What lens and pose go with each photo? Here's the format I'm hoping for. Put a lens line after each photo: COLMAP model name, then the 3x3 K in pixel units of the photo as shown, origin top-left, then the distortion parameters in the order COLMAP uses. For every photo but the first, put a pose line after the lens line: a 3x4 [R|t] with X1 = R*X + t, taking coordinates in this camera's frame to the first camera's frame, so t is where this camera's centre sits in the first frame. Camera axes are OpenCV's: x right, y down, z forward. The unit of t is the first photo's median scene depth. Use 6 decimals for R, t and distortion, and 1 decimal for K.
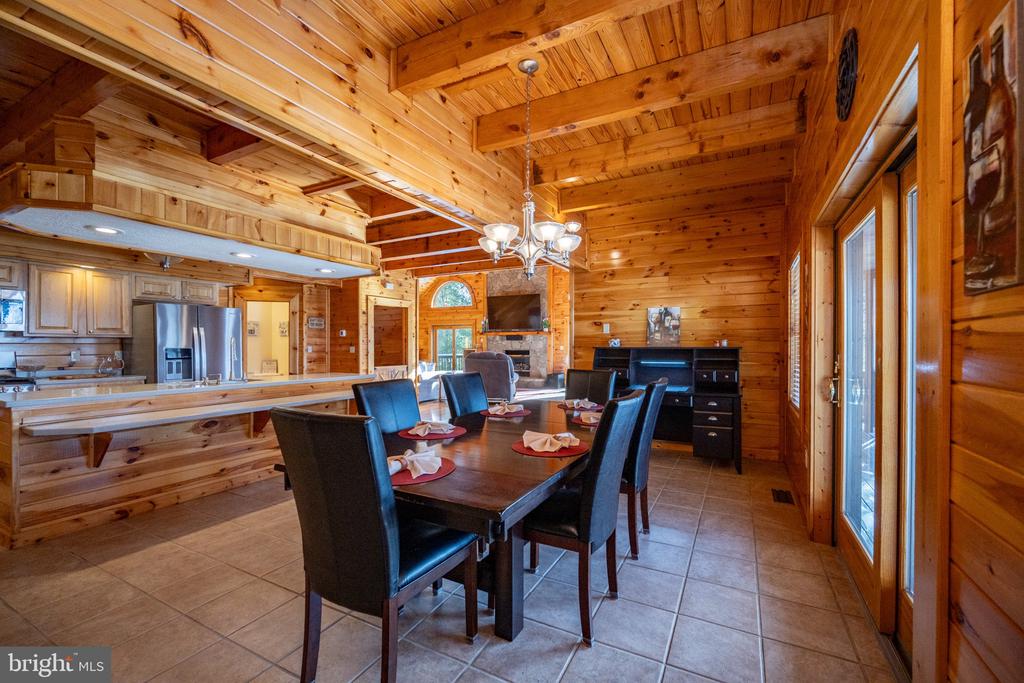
lens RADIAL K [[416.8, 0, 515.5], [0, 416.8, 346.7], [0, 0, 1]] dist [-0.003969, 0.000327]
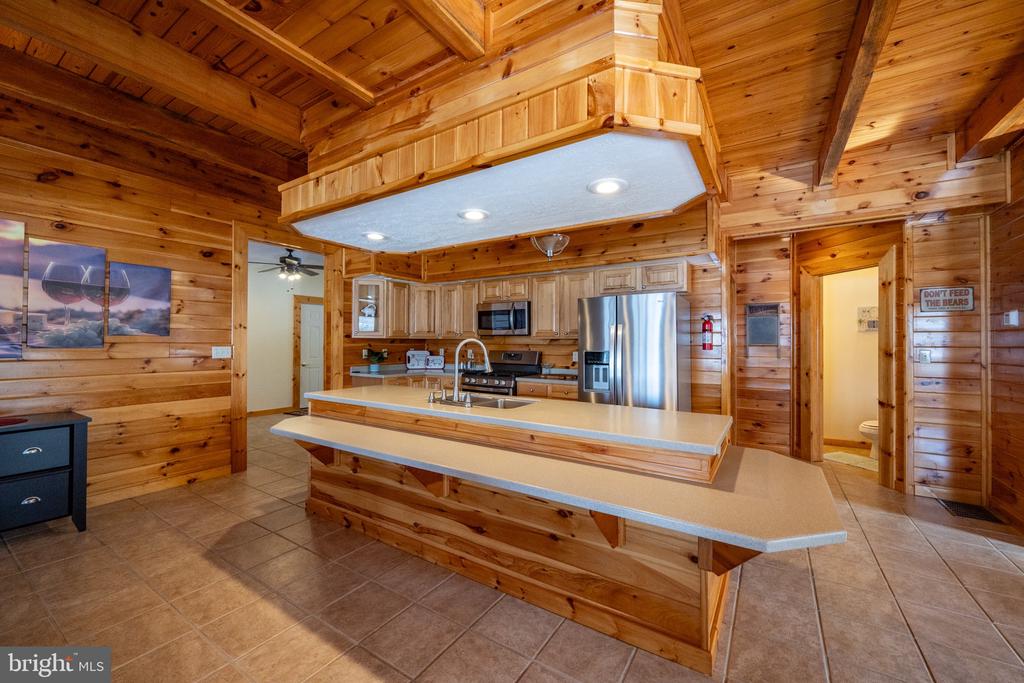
lens RADIAL K [[416.8, 0, 513.7], [0, 416.8, 342.4], [0, 0, 1]] dist [-0.003969, 0.000327]
pose [[-0.060313, -0.004547, -0.998169, 0.002078], [-0.001428, 0.999989, -0.004469, -0.007332], [0.998178, 0.001156, -0.060319, 0.574032]]
